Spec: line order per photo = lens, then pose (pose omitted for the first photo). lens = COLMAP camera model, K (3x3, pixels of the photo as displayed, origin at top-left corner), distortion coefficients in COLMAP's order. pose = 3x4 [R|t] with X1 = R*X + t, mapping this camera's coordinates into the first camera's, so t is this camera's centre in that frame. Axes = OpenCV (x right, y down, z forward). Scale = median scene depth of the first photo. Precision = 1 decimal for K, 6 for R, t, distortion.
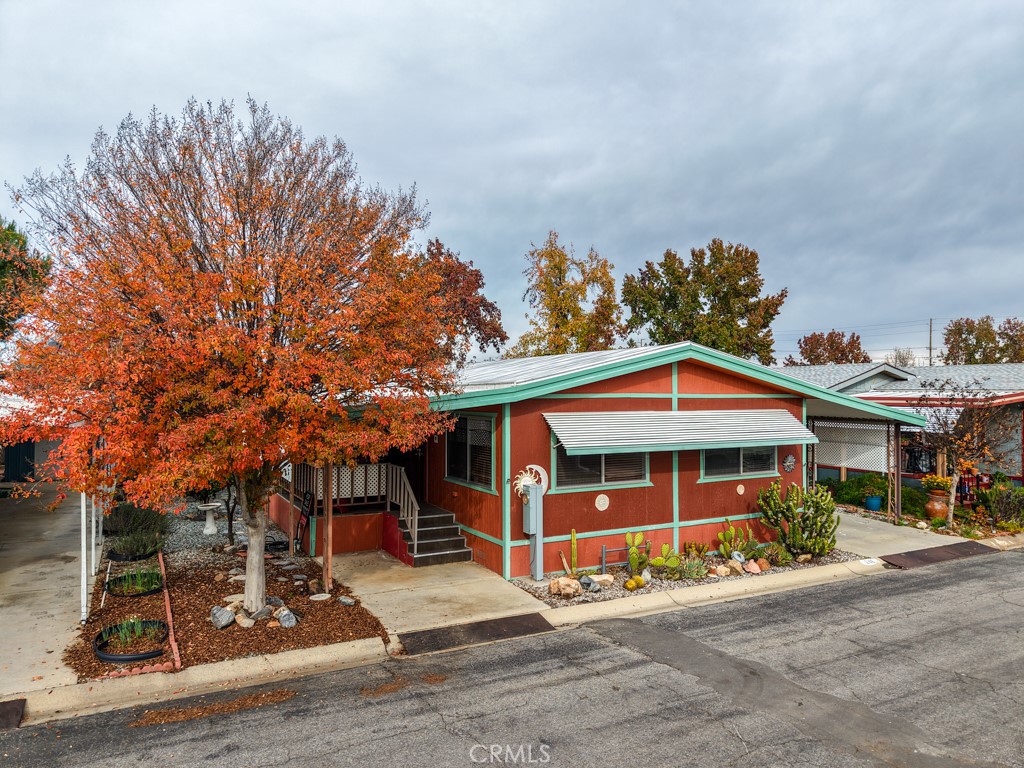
lens RADIAL K [[688.8, 0, 512.0], [0, 688.8, 389.7], [0, 0, 1]] dist [0.001194, -0.006937]
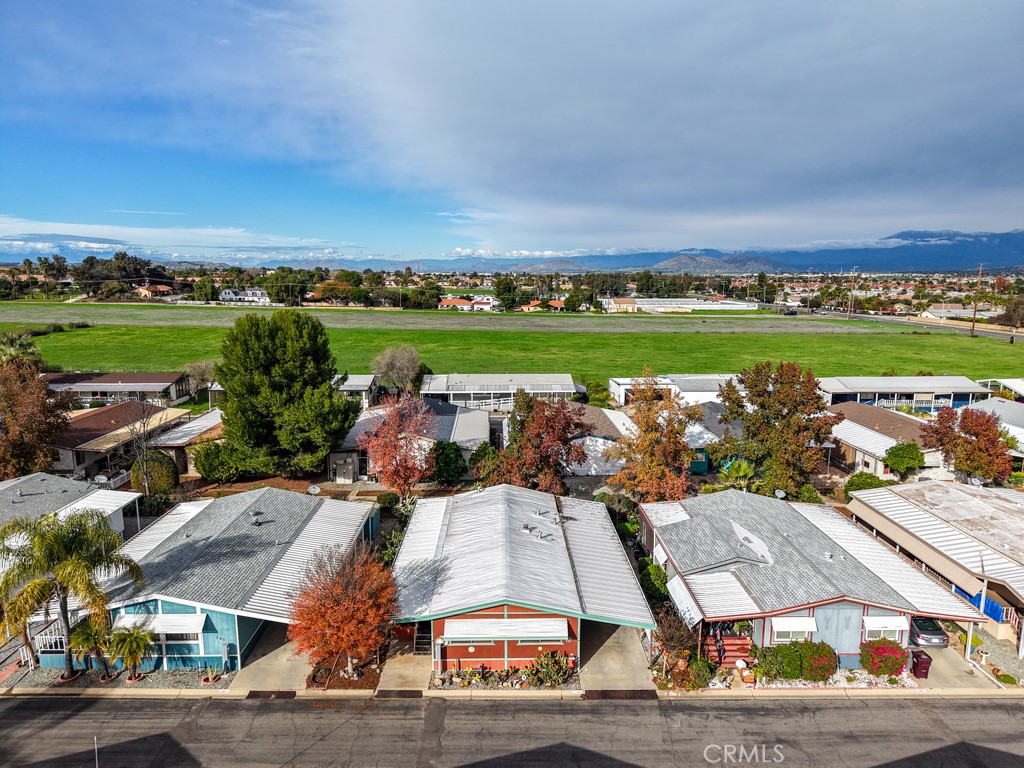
lens RADIAL K [[688.8, 0, 512.0], [0, 688.8, 389.7], [0, 0, 1]] dist [0.001194, -0.006937]
pose [[0.889935, 0.082545, -0.448556, 2.023222], [-0.003751, 0.984777, 0.173781, -1.903540], [0.456072, -0.152971, 0.876697, -1.699025]]
